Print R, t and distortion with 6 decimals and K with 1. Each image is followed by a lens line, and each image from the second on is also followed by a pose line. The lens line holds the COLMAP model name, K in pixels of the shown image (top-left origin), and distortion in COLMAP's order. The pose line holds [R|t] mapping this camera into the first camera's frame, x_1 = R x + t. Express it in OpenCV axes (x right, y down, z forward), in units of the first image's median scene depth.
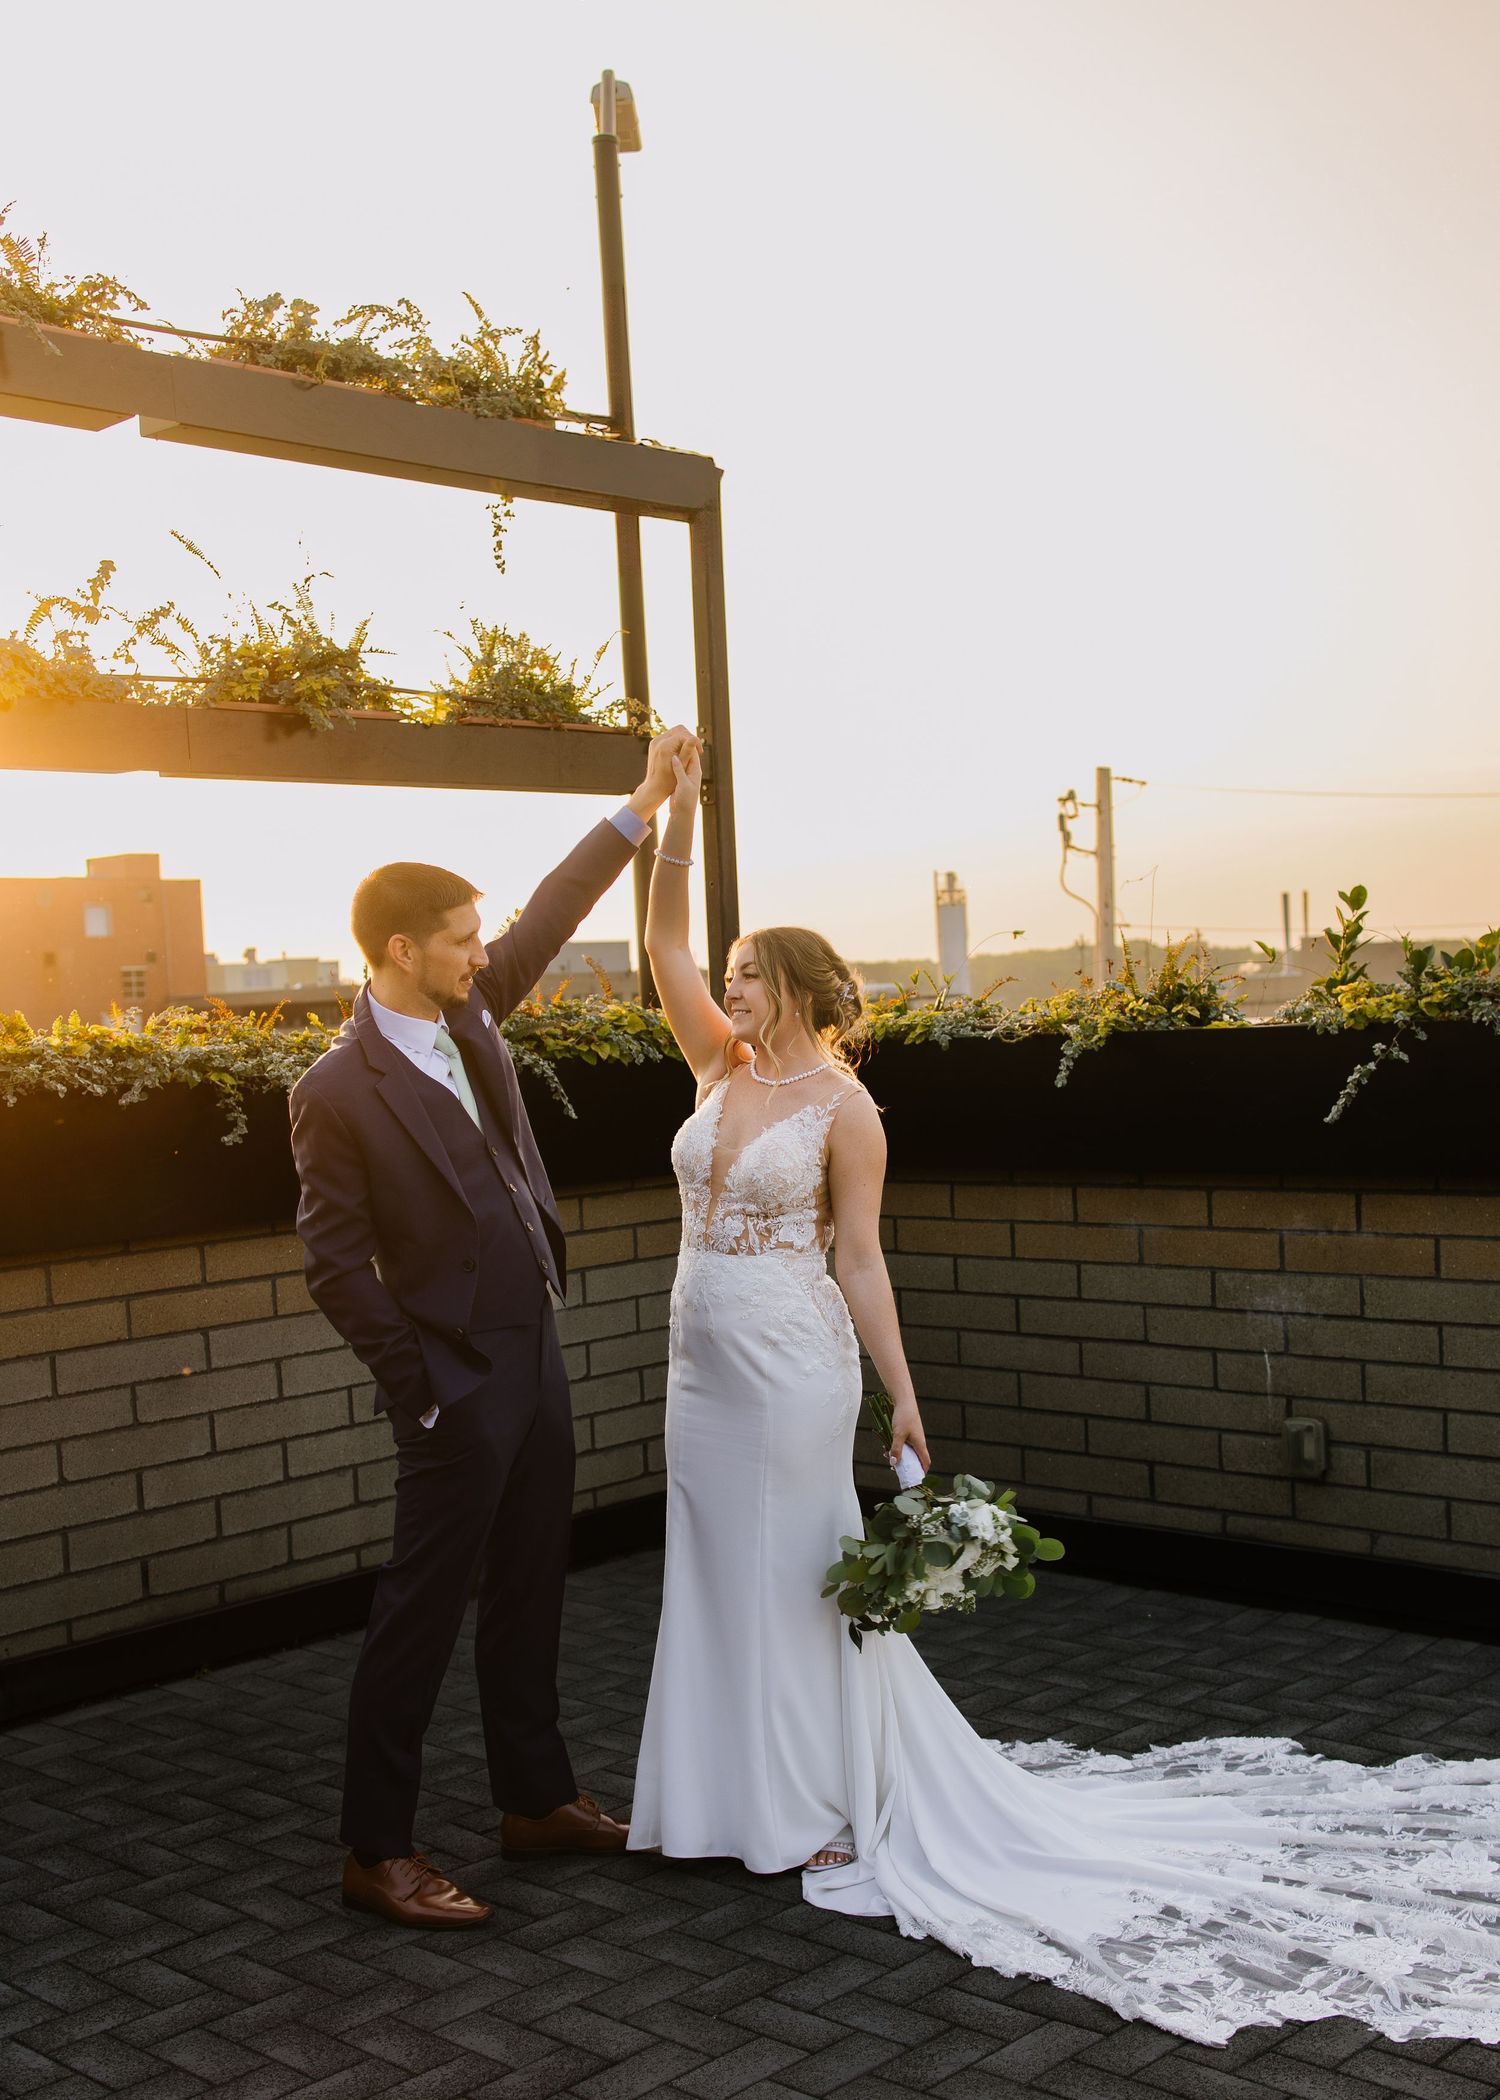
lens RADIAL K [[2373.3, 0, 759.2], [0, 2373.3, 1164.3], [0, 0, 1]] dist [0.004906, 0.010809]
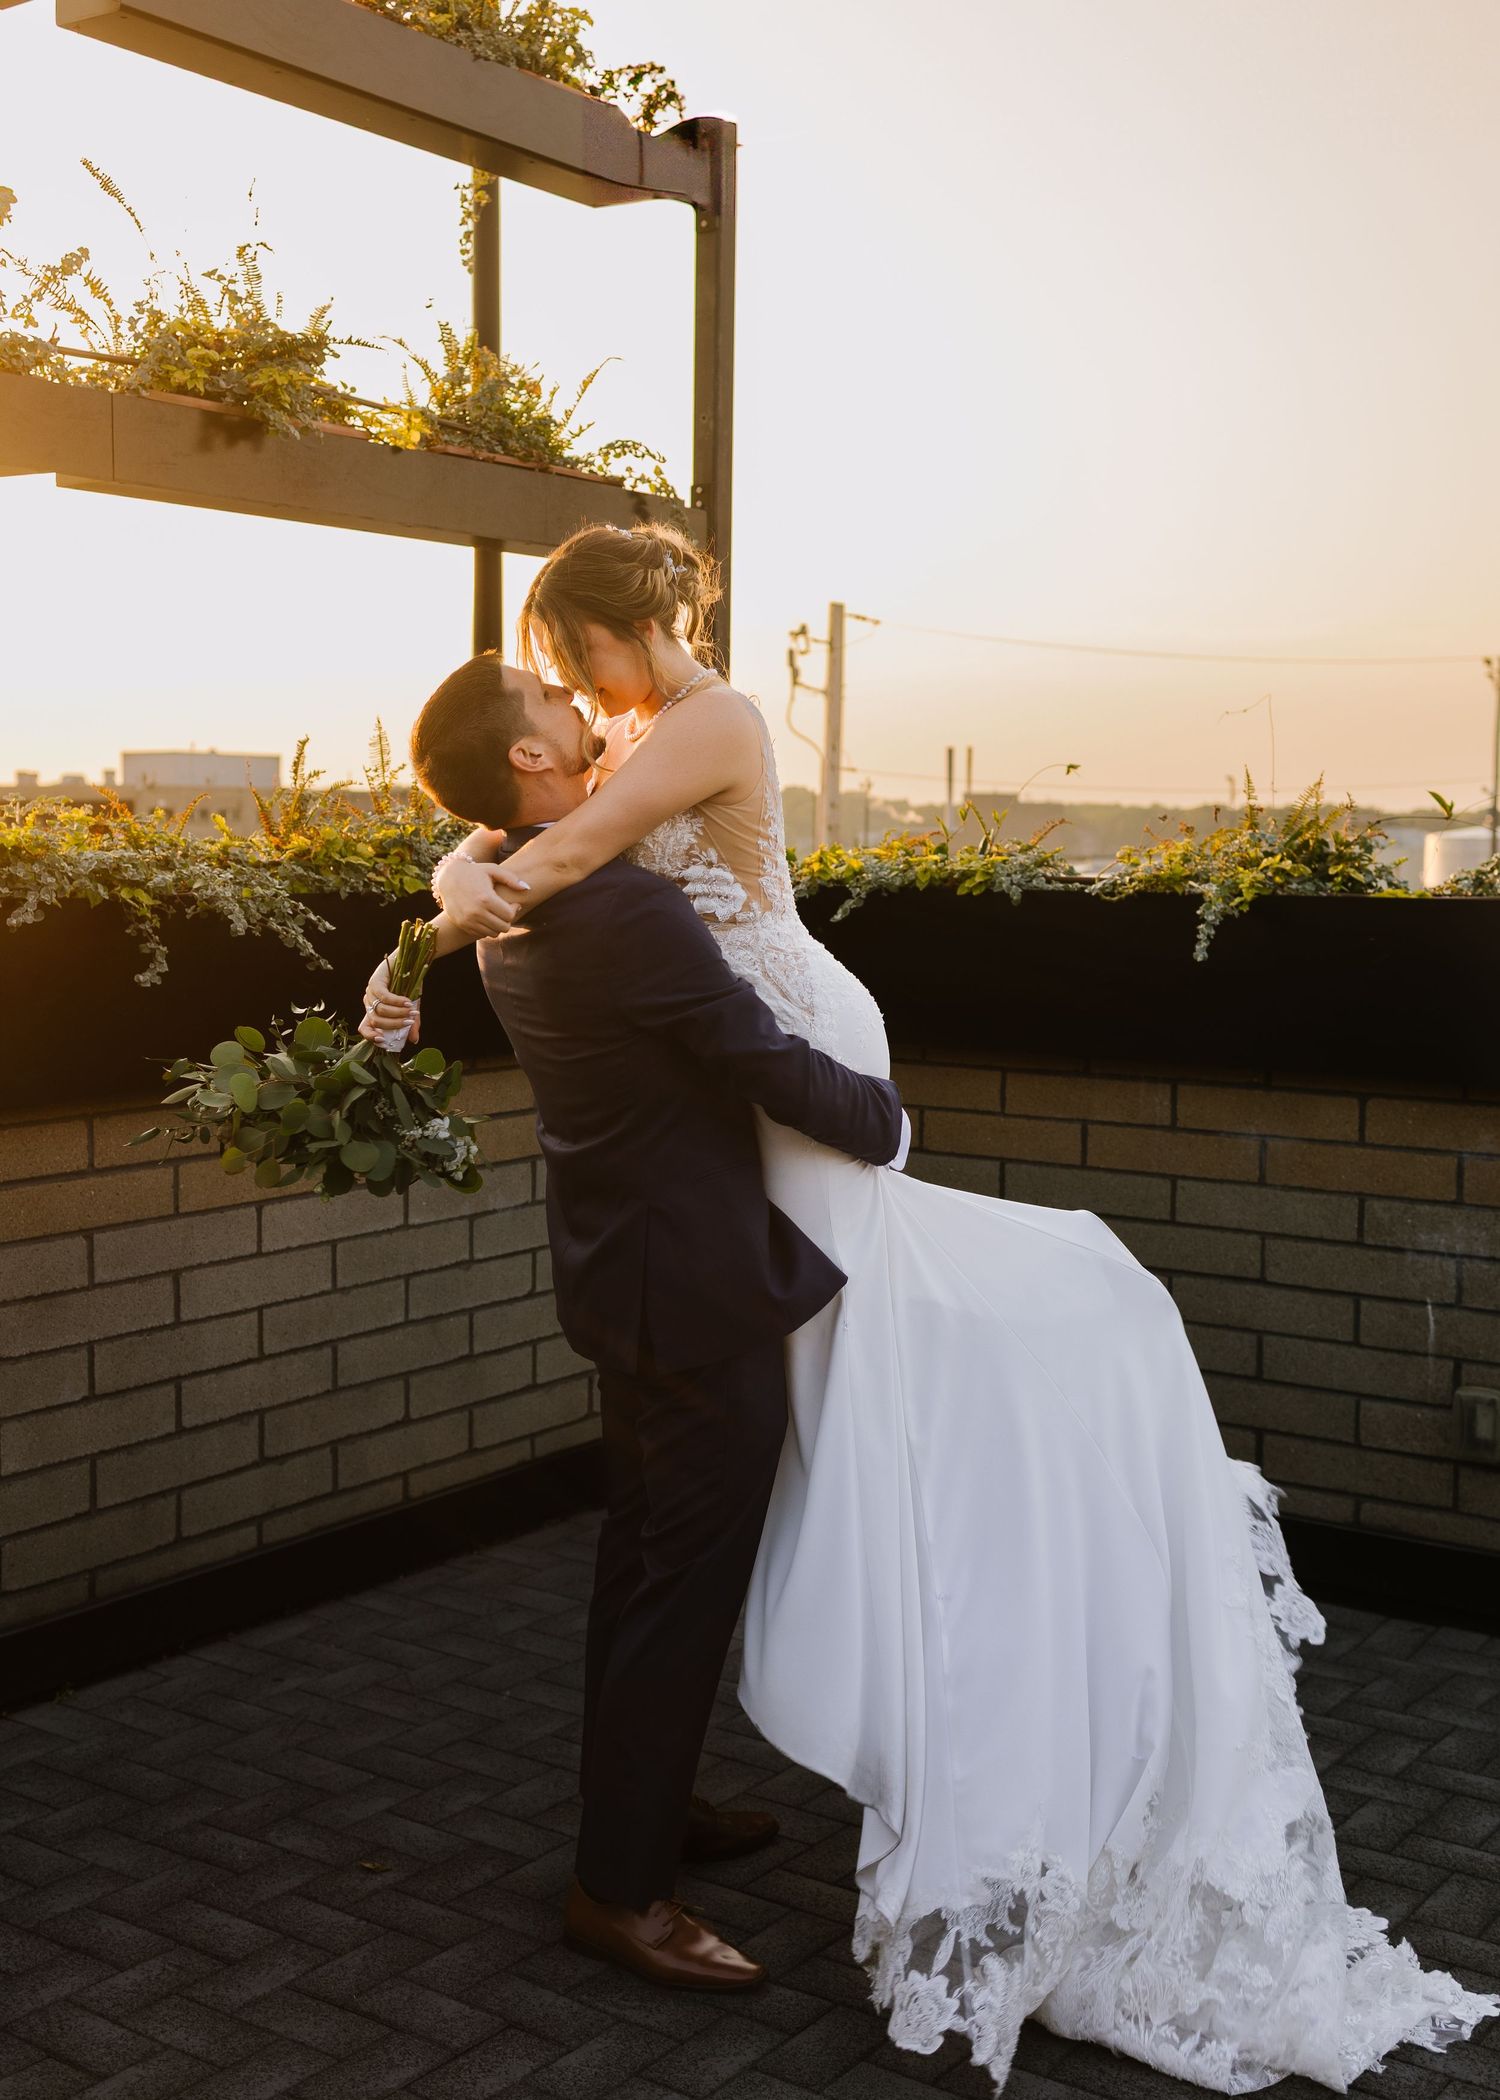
lens RADIAL K [[2427.5, 0, 706.8], [0, 2427.5, 997.6], [0, 0, 1]] dist [0.015169, -0.011854]
pose [[0.990568, 0.046690, 0.128820, -0.138834], [-0.046437, 0.998909, -0.004970, -0.008502], [-0.128912, -0.001059, 0.991655, 0.213383]]
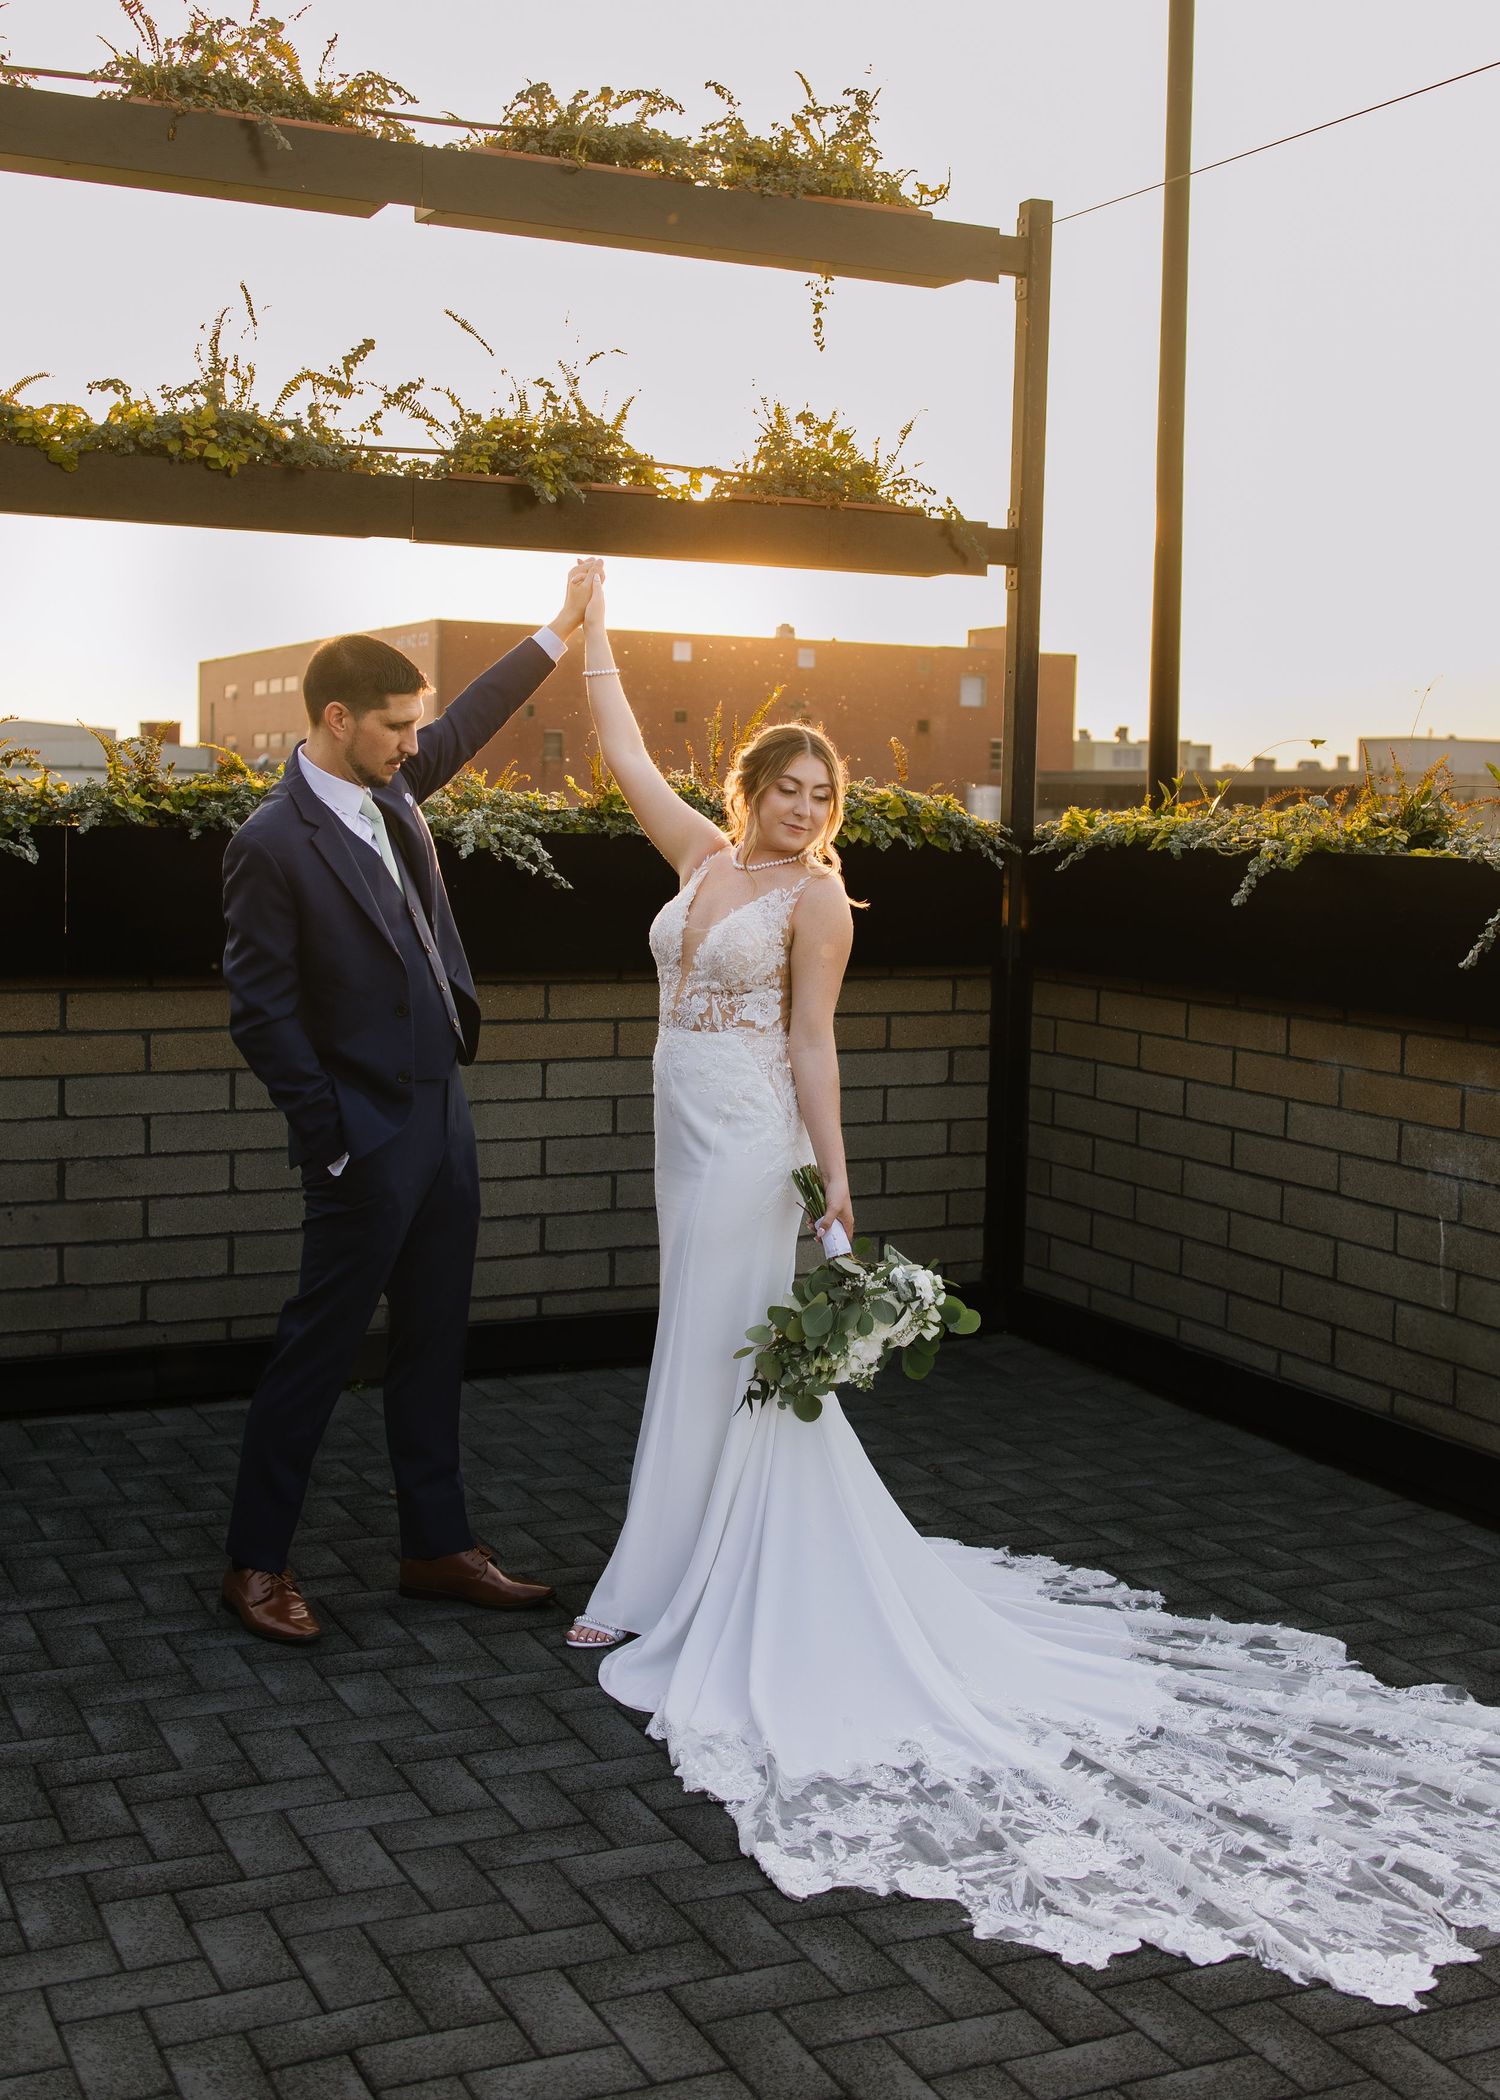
lens RADIAL K [[2440.3, 0, 748.8], [0, 2440.3, 942.9], [0, 0, 1]] dist [0.011992, -0.017492]
pose [[0.929428, 0.089783, -0.357915, 0.288934], [-0.091329, 0.995741, 0.012621, -0.012689], [0.357524, 0.020958, 0.933669, 0.040188]]
